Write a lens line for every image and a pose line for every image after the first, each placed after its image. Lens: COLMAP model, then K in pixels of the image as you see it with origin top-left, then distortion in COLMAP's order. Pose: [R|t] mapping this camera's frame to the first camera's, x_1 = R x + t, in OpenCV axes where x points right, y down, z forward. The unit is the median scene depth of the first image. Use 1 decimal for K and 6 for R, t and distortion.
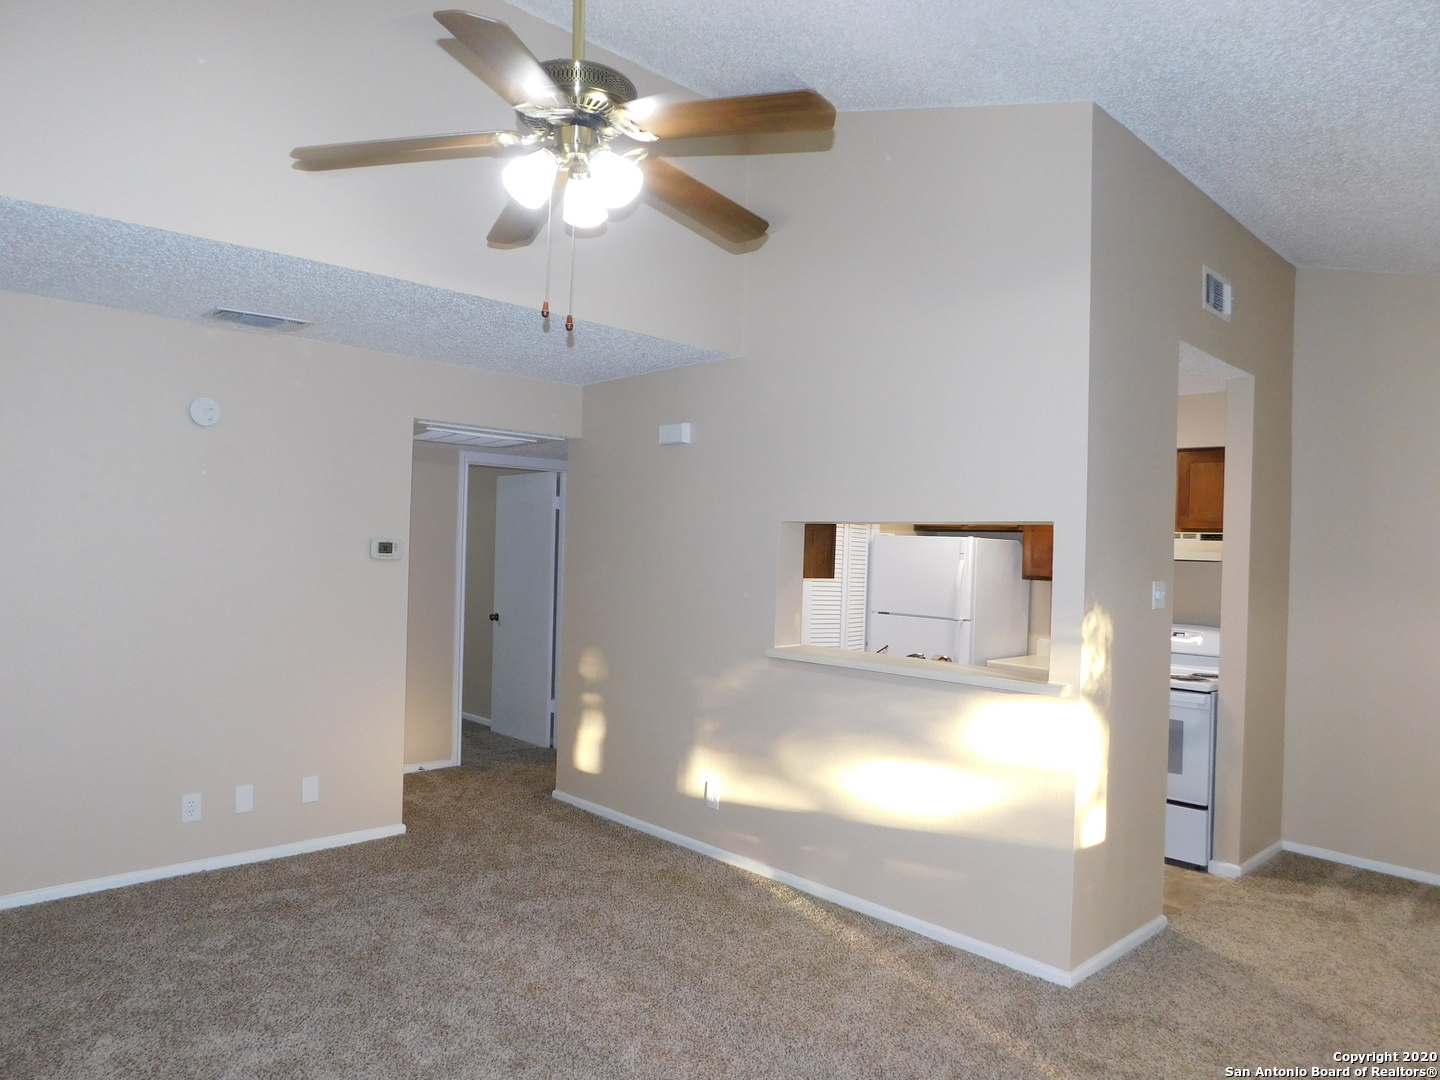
lens RADIAL K [[966.2, 0, 715.5], [0, 966.2, 539.9], [0, 0, 1]] dist [-0.062393, 0.061175]
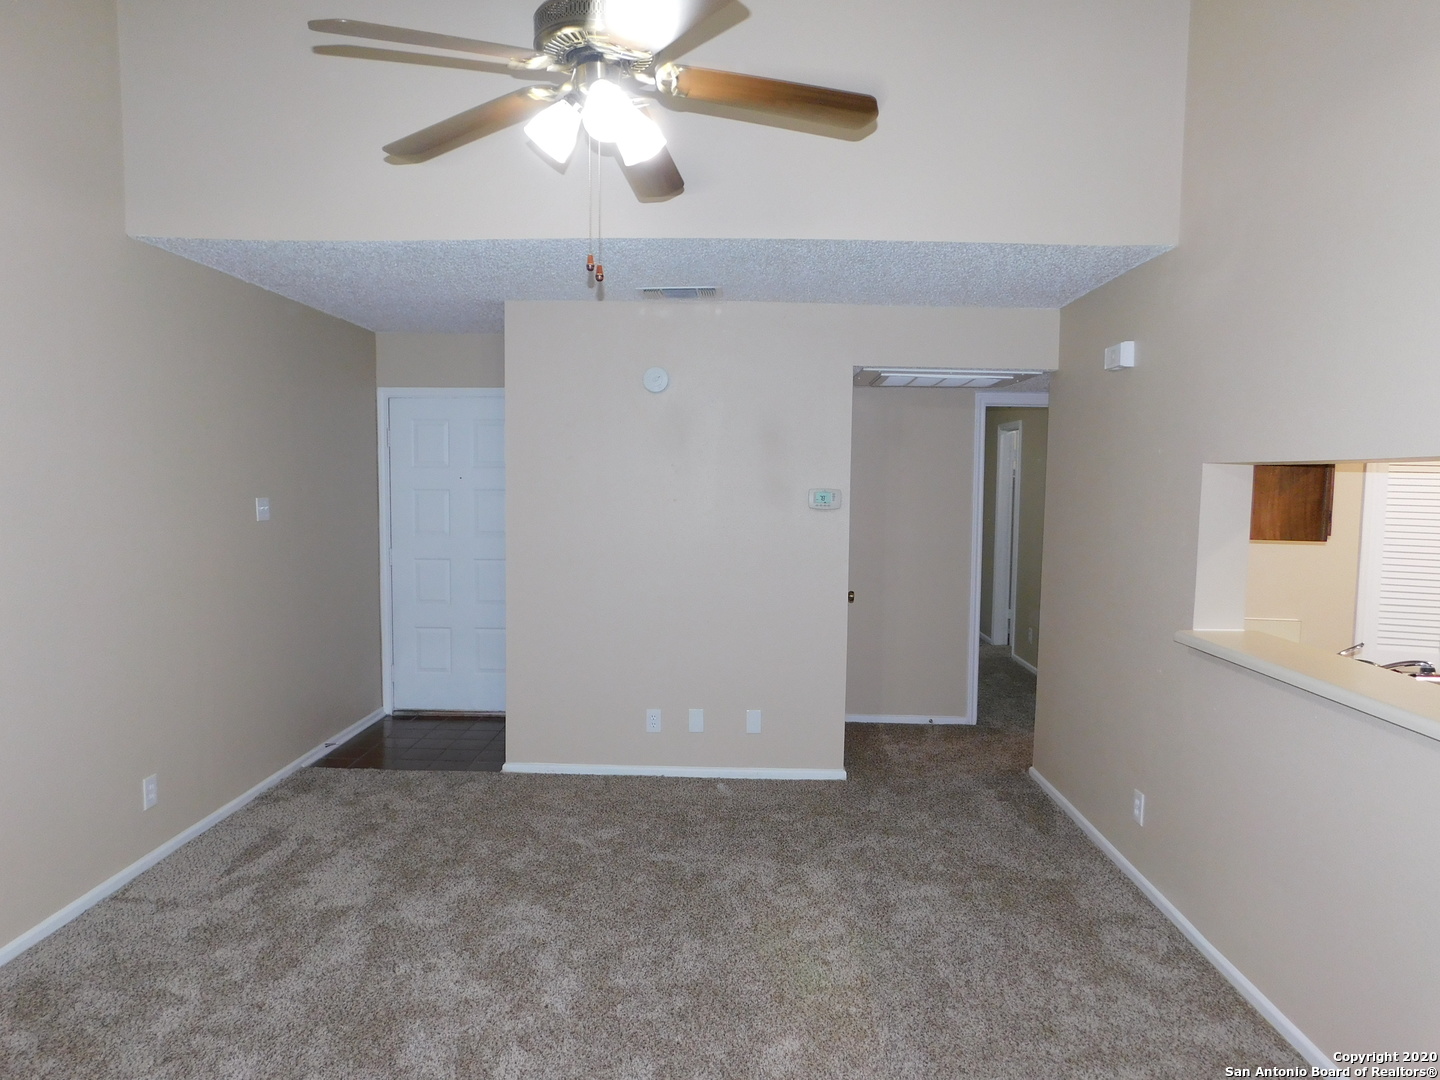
lens RADIAL K [[966.2, 0, 715.5], [0, 966.2, 539.9], [0, 0, 1]] dist [-0.062393, 0.061175]
pose [[0.712543, 0.029198, -0.701021, 0.316516], [0.010244, 0.998594, 0.052005, -0.001862], [0.701554, -0.044237, 0.711242, 0.210344]]
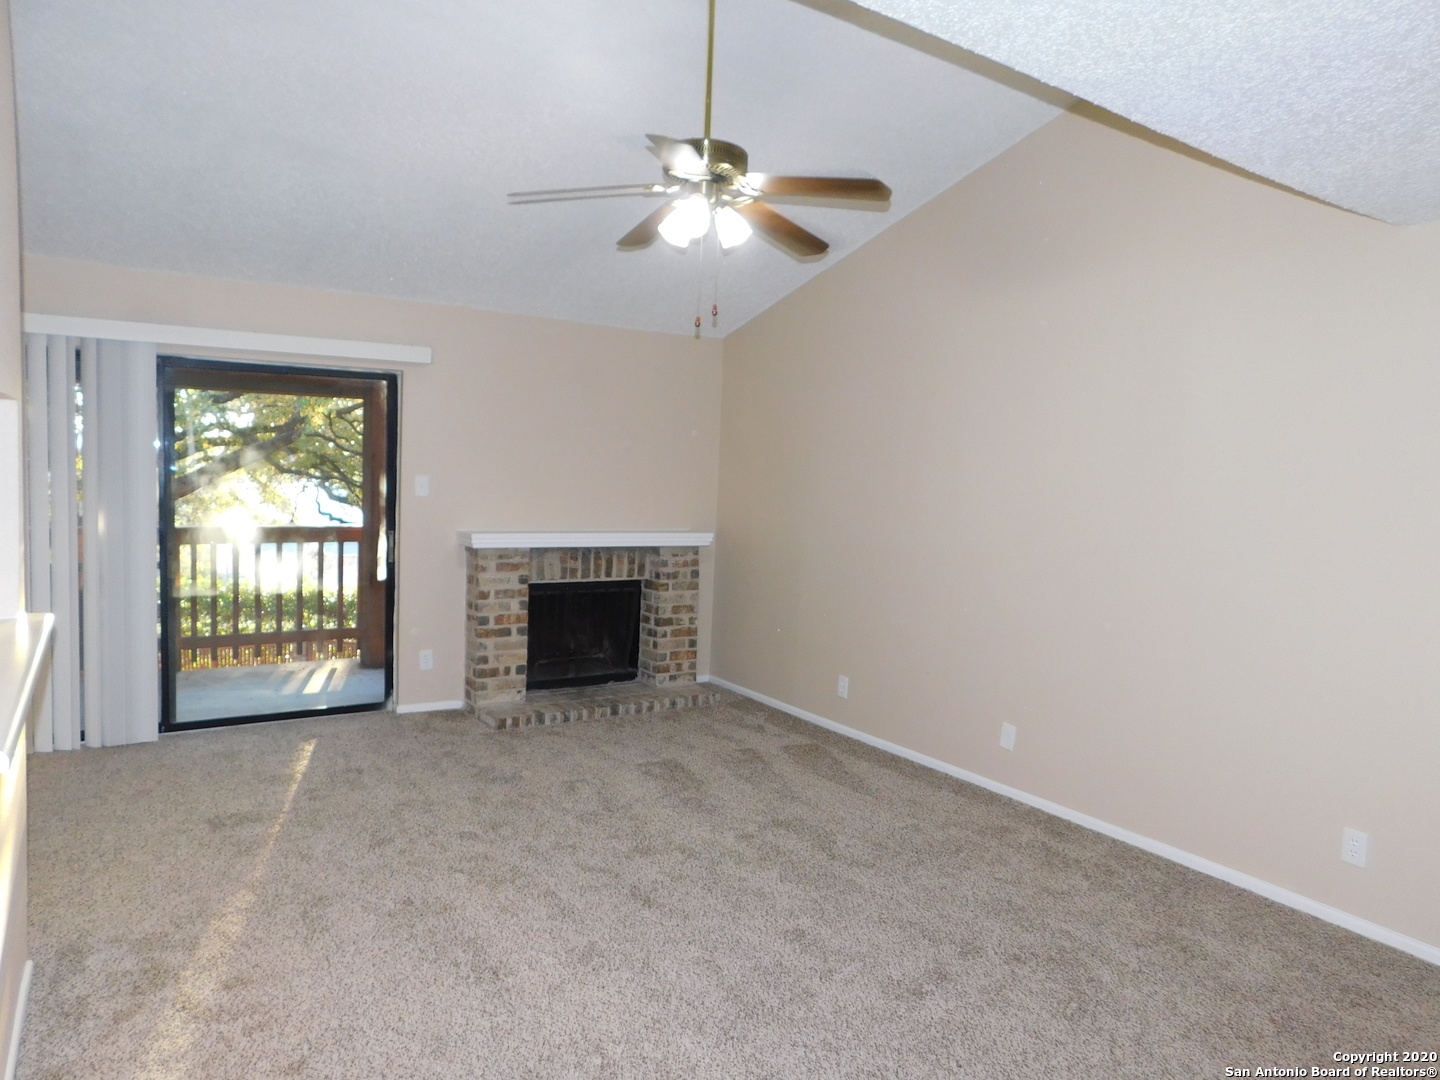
lens RADIAL K [[966.2, 0, 715.5], [0, 966.2, 539.9], [0, 0, 1]] dist [-0.062393, 0.061175]
pose [[-0.978890, -0.087195, 0.184856, -0.247513], [-0.072724, 0.993836, 0.083679, -0.013936], [-0.191013, 0.068469, -0.979197, 1.277794]]
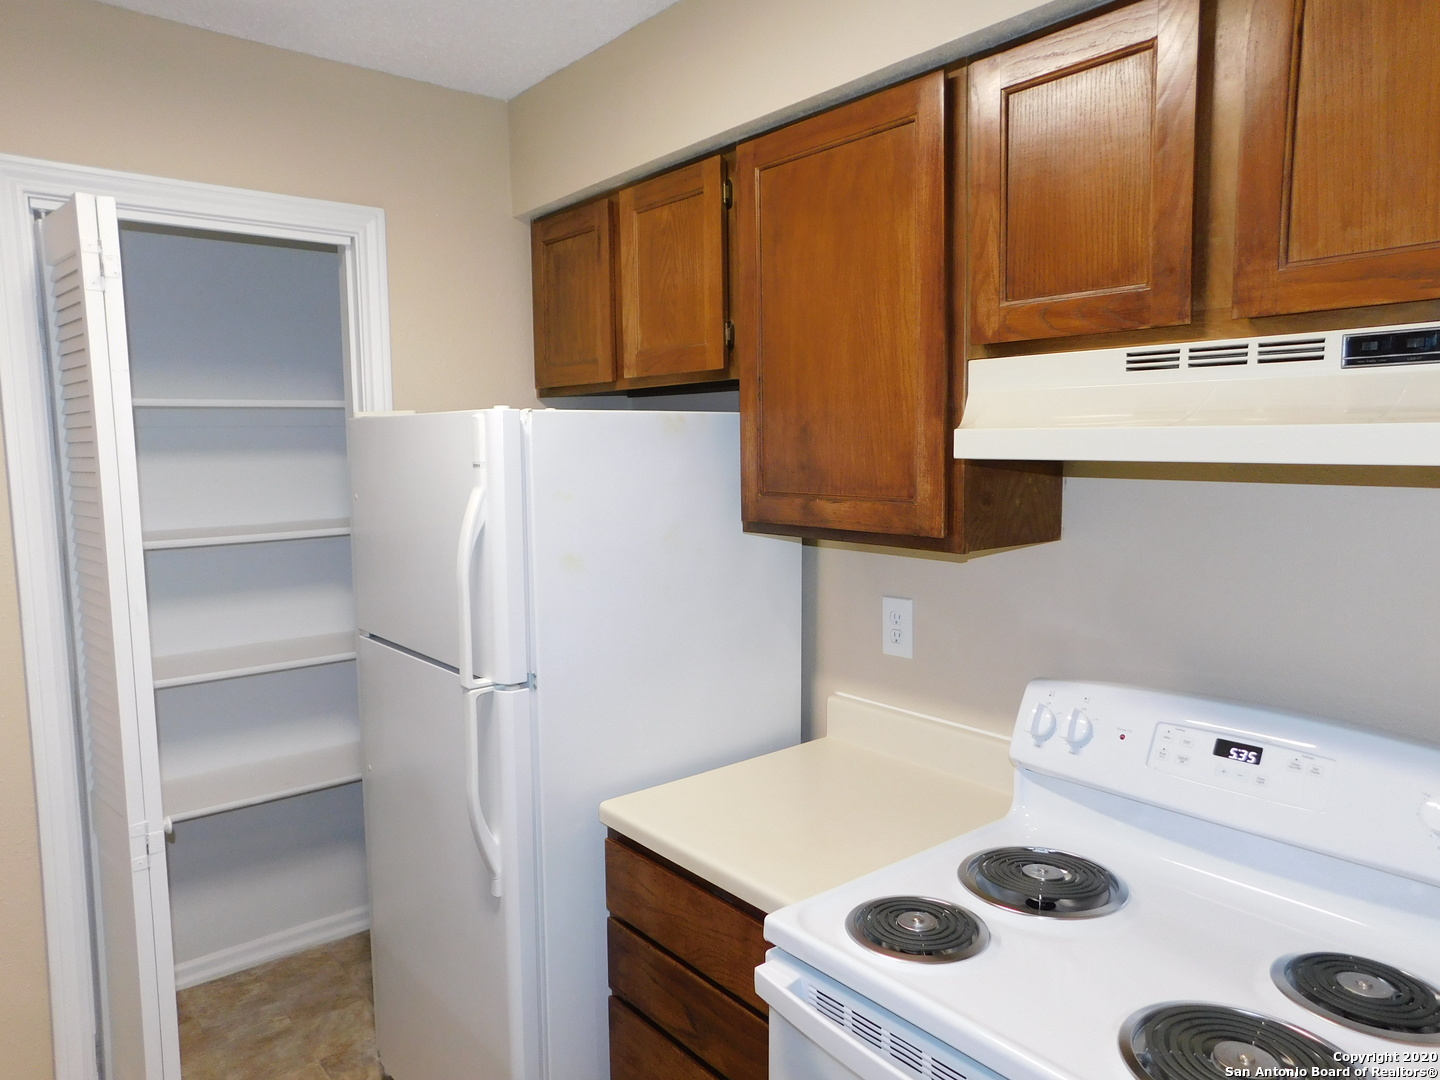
lens RADIAL K [[966.2, 0, 715.5], [0, 966.2, 539.9], [0, 0, 1]] dist [-0.062393, 0.061175]
pose [[0.995856, -0.039384, -0.081974, 0.452471], [0.047898, 0.993357, 0.104629, 0.012362], [0.077309, -0.108121, 0.991127, 0.908751]]
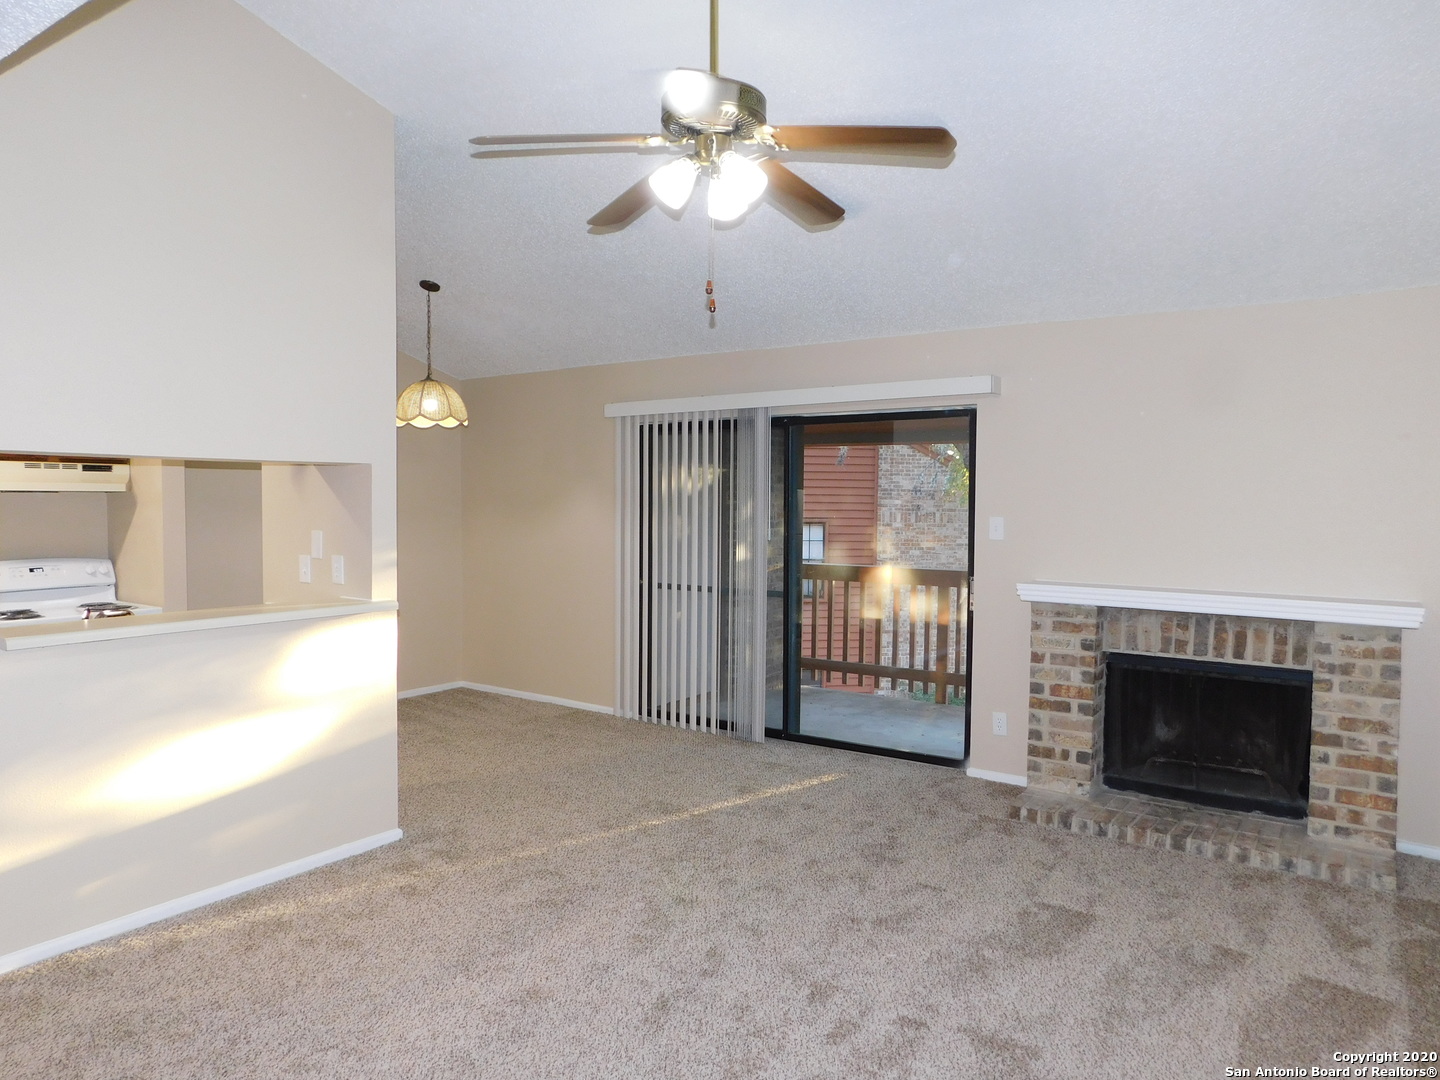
lens RADIAL K [[966.2, 0, 715.5], [0, 966.2, 539.9], [0, 0, 1]] dist [-0.062393, 0.061175]
pose [[-0.195481, -0.078472, 0.977563, -0.690165], [-0.017839, 0.996913, 0.076458, -0.018109], [-0.980545, -0.002492, -0.196278, 0.643013]]
